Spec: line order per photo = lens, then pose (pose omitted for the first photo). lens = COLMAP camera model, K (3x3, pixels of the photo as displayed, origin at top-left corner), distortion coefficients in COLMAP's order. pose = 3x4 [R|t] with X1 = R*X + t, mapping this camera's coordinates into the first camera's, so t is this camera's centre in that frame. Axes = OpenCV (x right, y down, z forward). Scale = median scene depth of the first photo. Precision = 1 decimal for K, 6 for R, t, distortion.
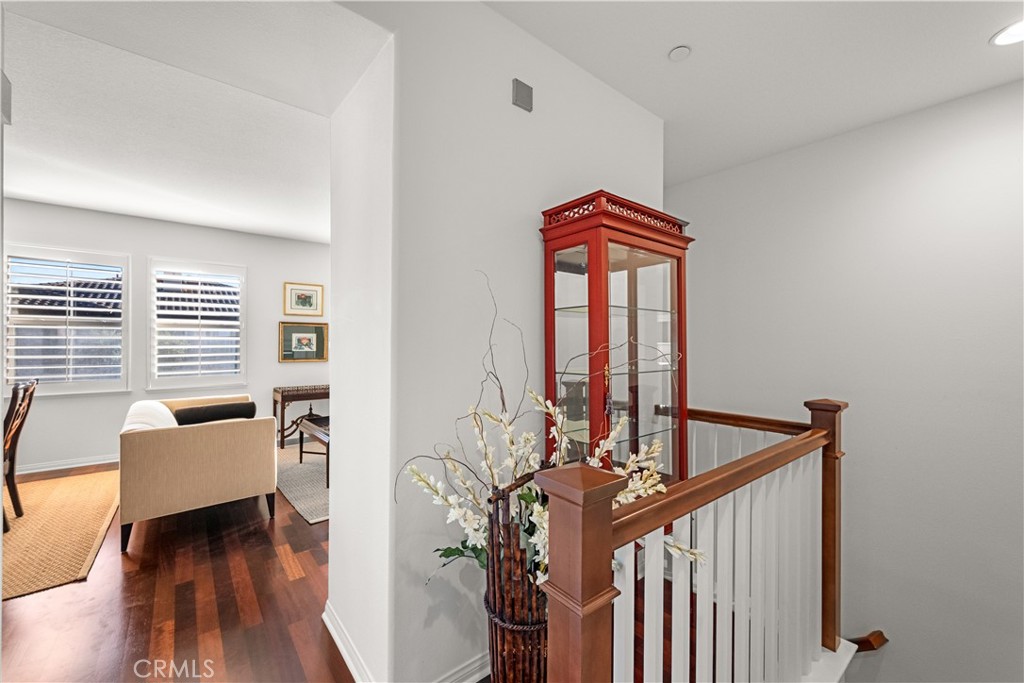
lens RADIAL K [[403.8, 0, 513.0], [0, 403.8, 339.2], [0, 0, 1]] dist [0.000831, -0.000092]
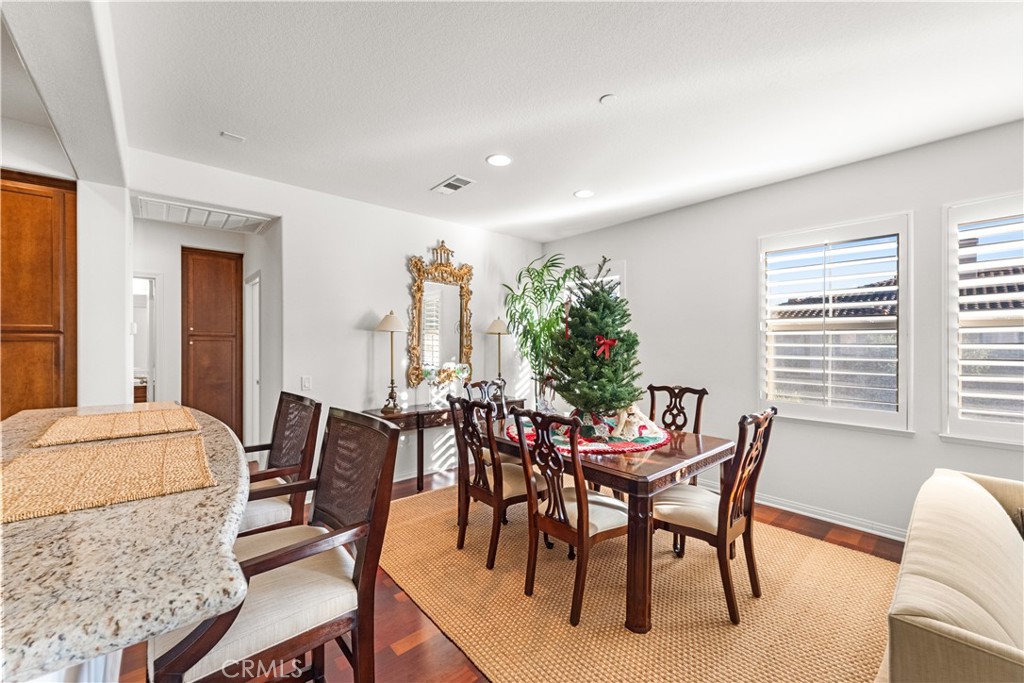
lens RADIAL K [[403.8, 0, 510.2], [0, 403.8, 343.8], [0, 0, 1]] dist [0.000831, -0.000092]
pose [[0.031750, -0.000342, -0.999496, -0.291472], [0.005453, 0.999985, -0.000169, -0.008052], [0.999481, -0.005445, 0.031751, 0.306382]]
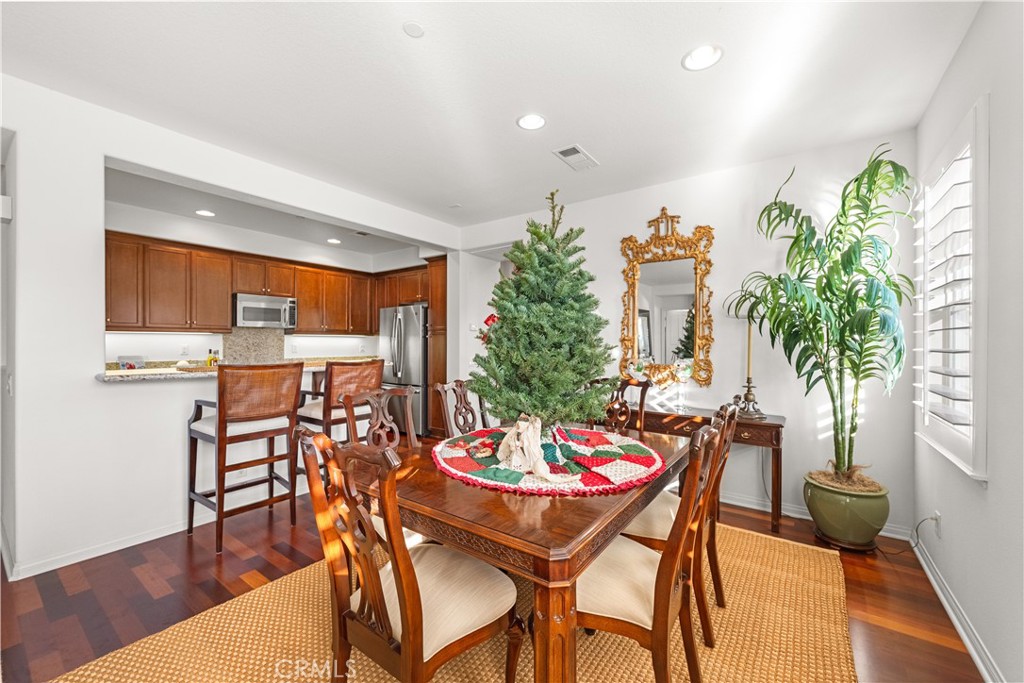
lens RADIAL K [[403.8, 0, 518.4], [0, 403.8, 341.2], [0, 0, 1]] dist [0.000831, -0.000092]
pose [[-0.965890, -0.001594, -0.258949, -0.698479], [-0.000628, 0.999993, -0.003813, 0.005532], [0.258954, -0.003520, -0.965883, 0.766832]]
